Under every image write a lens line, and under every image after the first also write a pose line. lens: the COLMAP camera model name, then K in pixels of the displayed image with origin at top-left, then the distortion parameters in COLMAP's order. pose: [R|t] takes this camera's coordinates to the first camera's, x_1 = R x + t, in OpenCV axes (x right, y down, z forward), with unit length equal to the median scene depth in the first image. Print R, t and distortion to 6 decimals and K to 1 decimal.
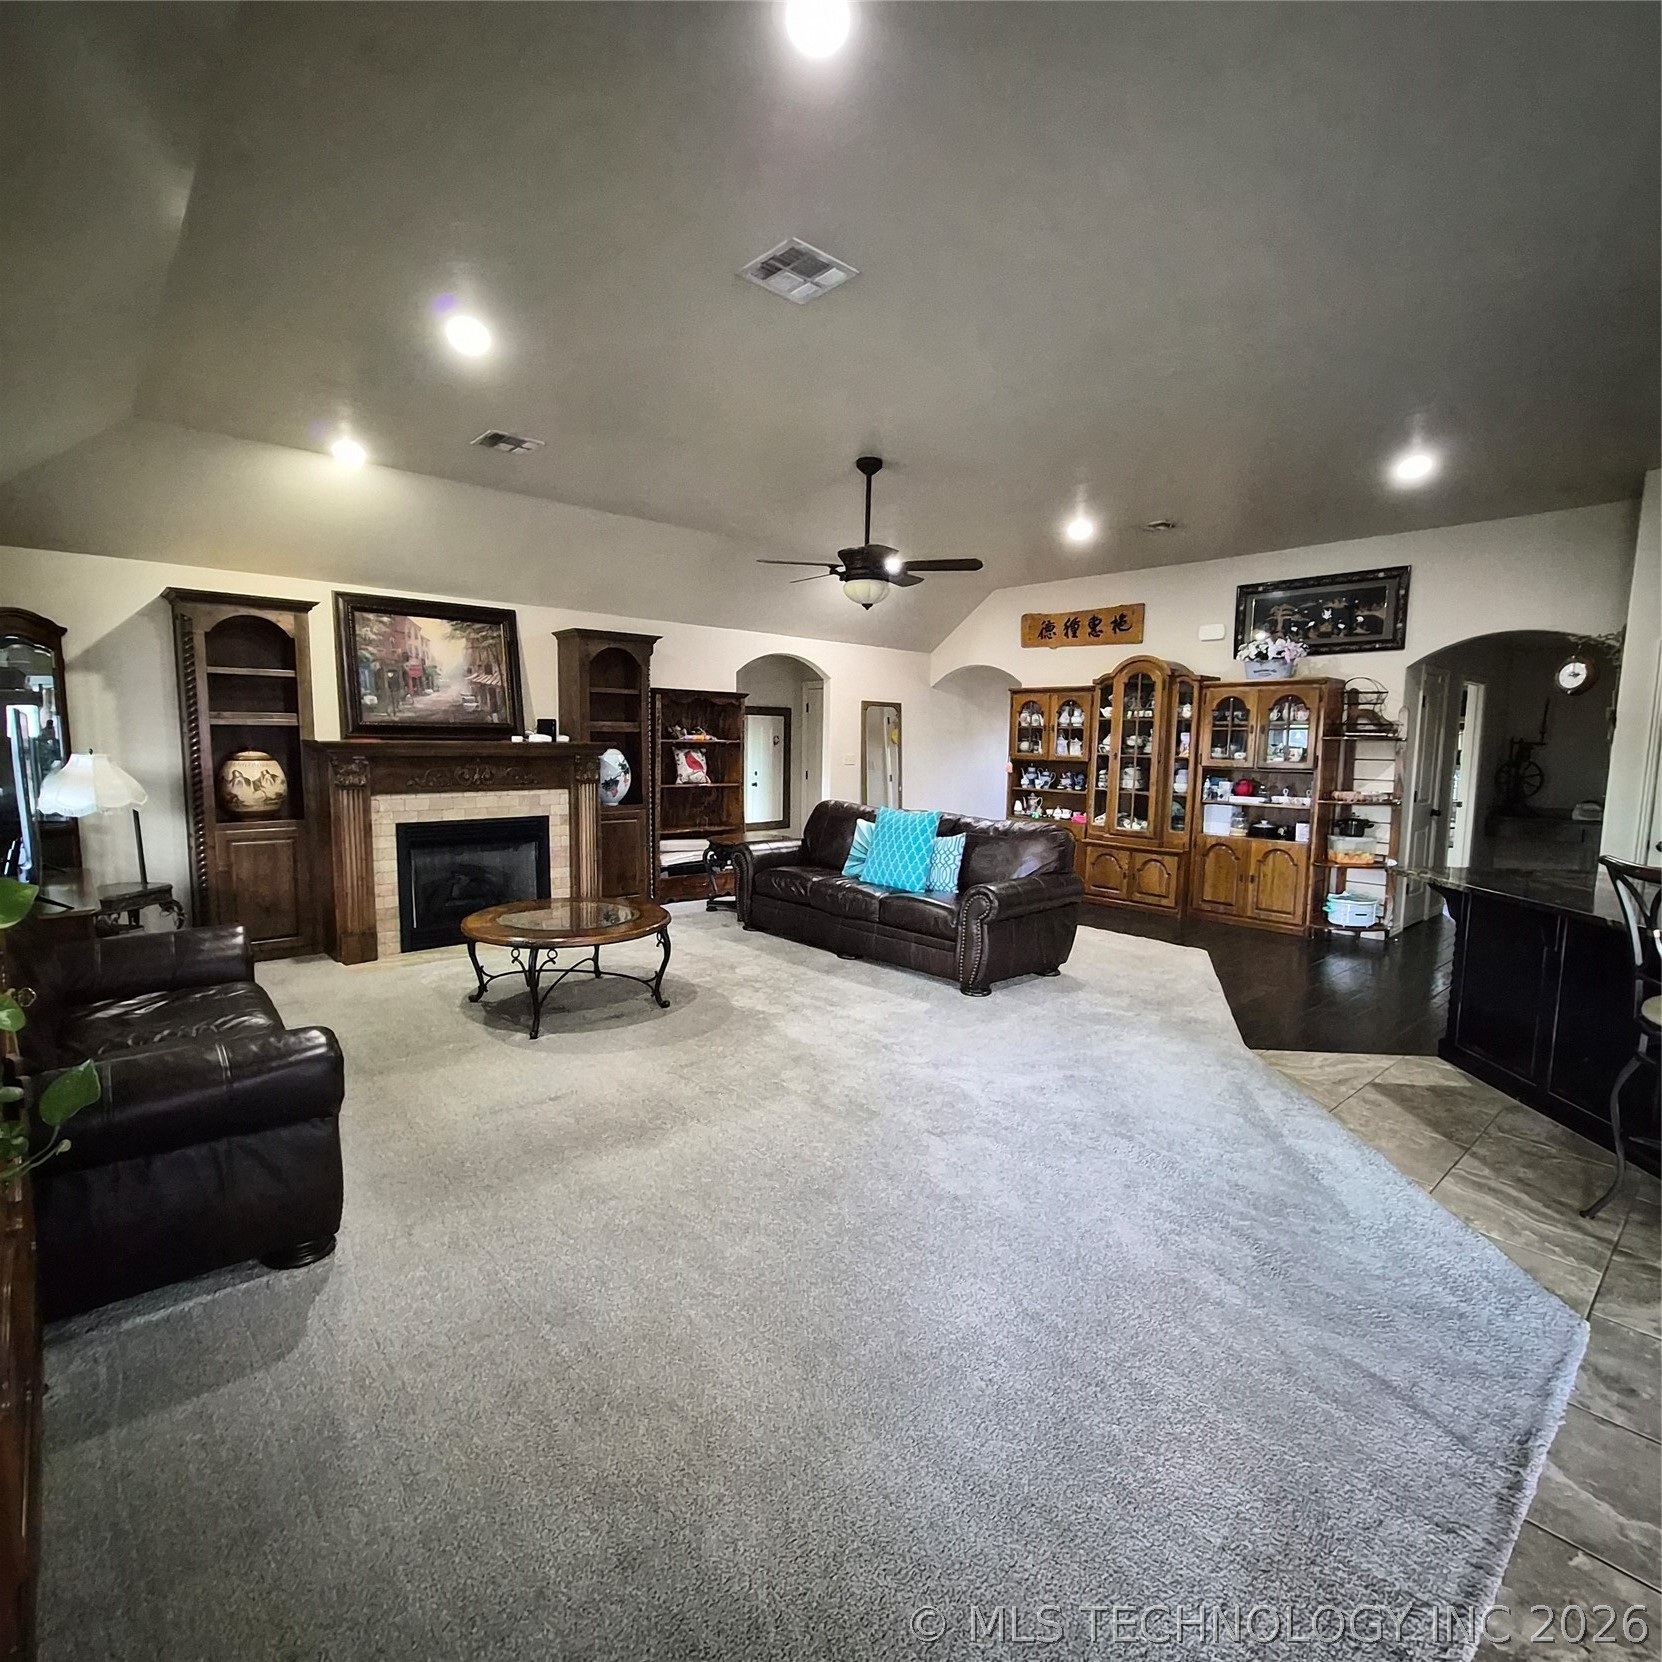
lens RADIAL K [[866.1, 0, 835.3], [0, 866.1, 837.7], [0, 0, 1]] dist [0.003777, 0.000933]
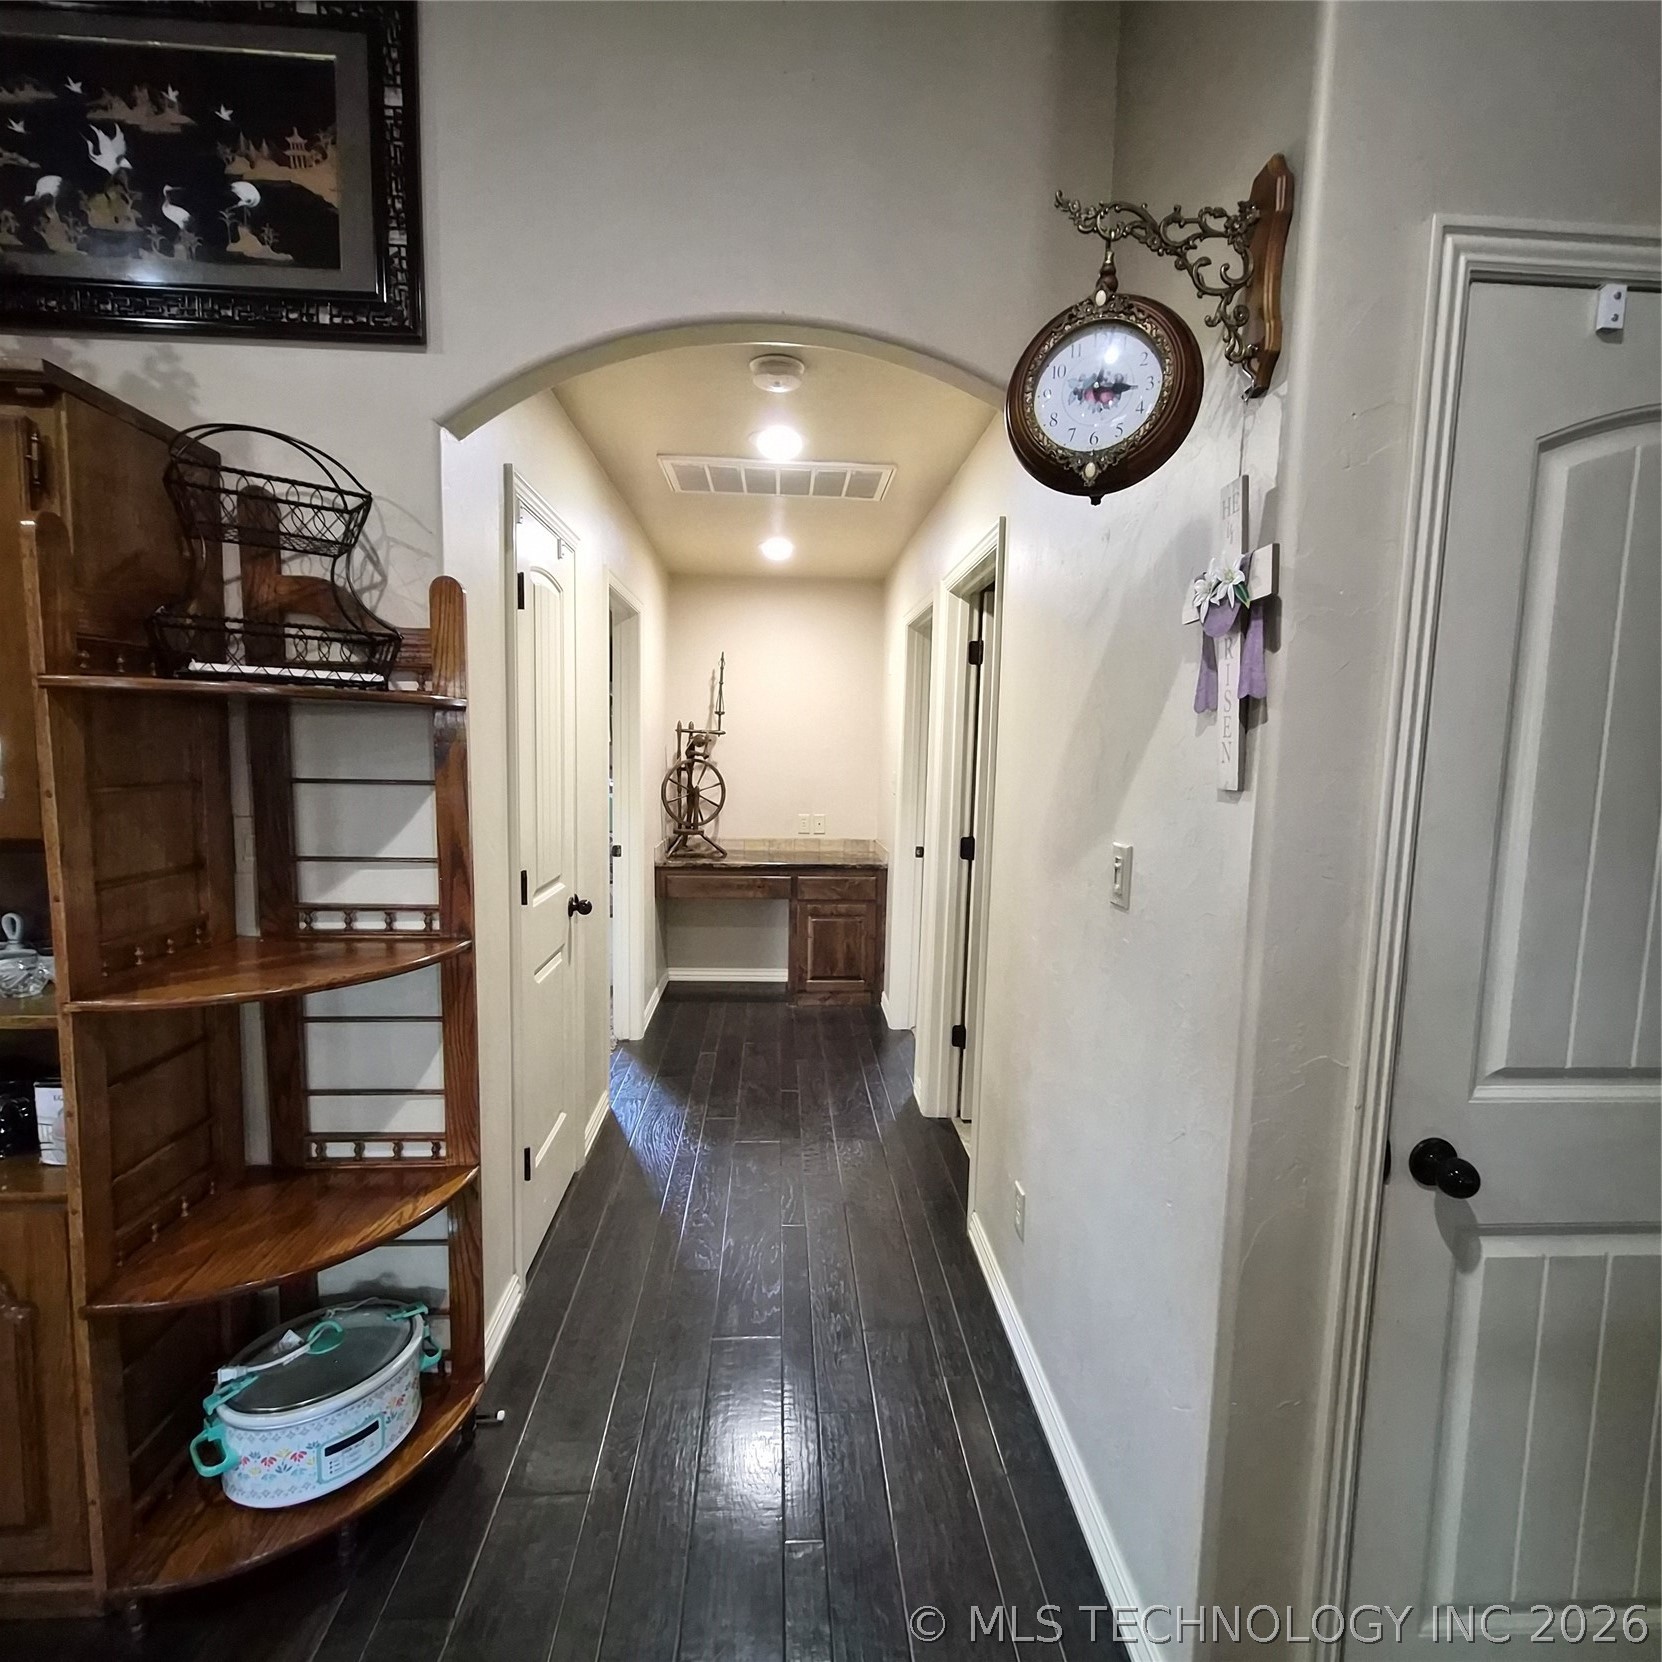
lens RADIAL K [[866.1, 0, 834.9], [0, 866.1, 830.2], [0, 0, 1]] dist [0.003777, 0.000933]
pose [[0.621081, -0.072766, 0.780361, 0.502518], [0.069787, 0.996860, 0.037411, -0.074434], [-0.780633, 0.031223, 0.624209, 0.725041]]
